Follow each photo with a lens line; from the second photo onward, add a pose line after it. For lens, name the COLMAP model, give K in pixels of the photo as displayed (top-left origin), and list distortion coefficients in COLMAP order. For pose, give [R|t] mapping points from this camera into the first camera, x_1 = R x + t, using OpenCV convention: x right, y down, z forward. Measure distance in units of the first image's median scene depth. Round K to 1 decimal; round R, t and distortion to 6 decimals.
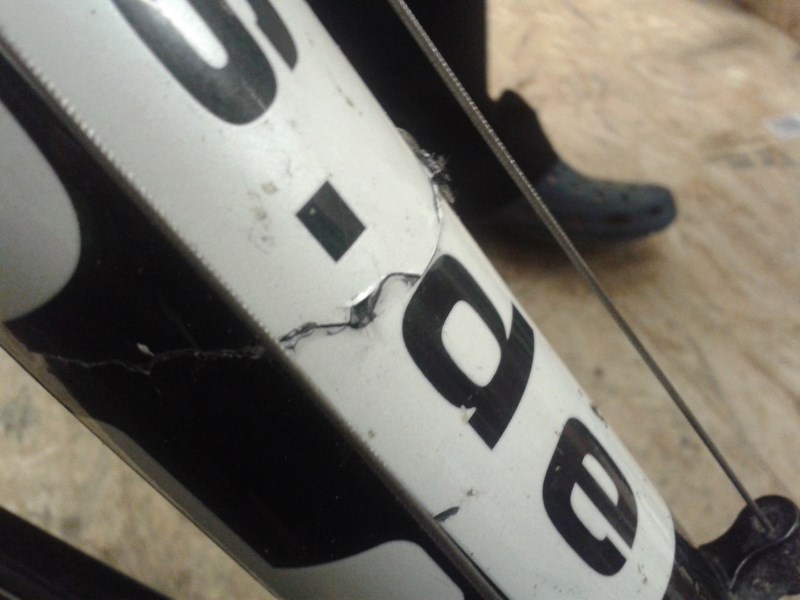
lens RADIAL K [[793.4, 0, 400.3], [0, 793.4, 301.6], [0, 0, 1]] dist [0.035814, 0.000000]
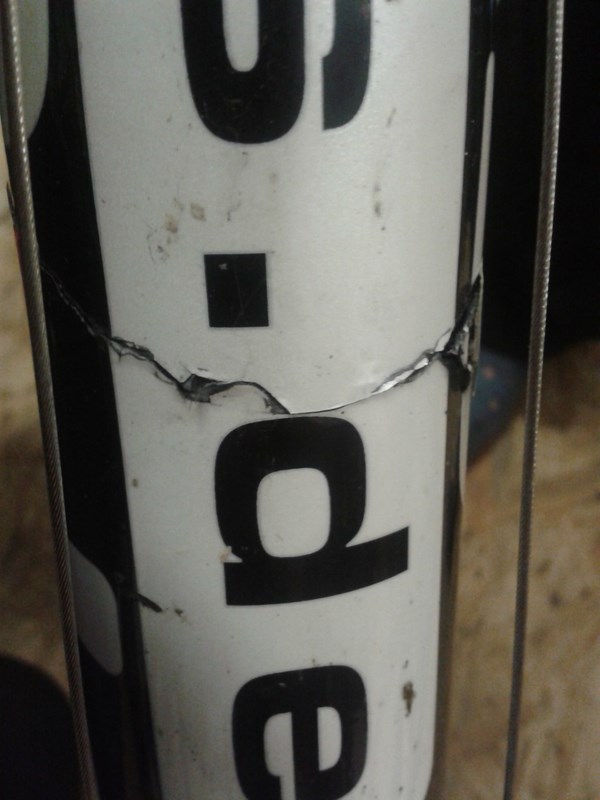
lens RADIAL K [[793.4, 0, 300.2], [0, 793.4, 398.1], [0, 0, 1]] dist [0.035814, 0.000000]
pose [[0.565855, 0.750679, -0.341012, 0.331002], [-0.696280, 0.656583, 0.289988, -0.317800], [0.441590, 0.073349, 0.894214, 0.256435]]
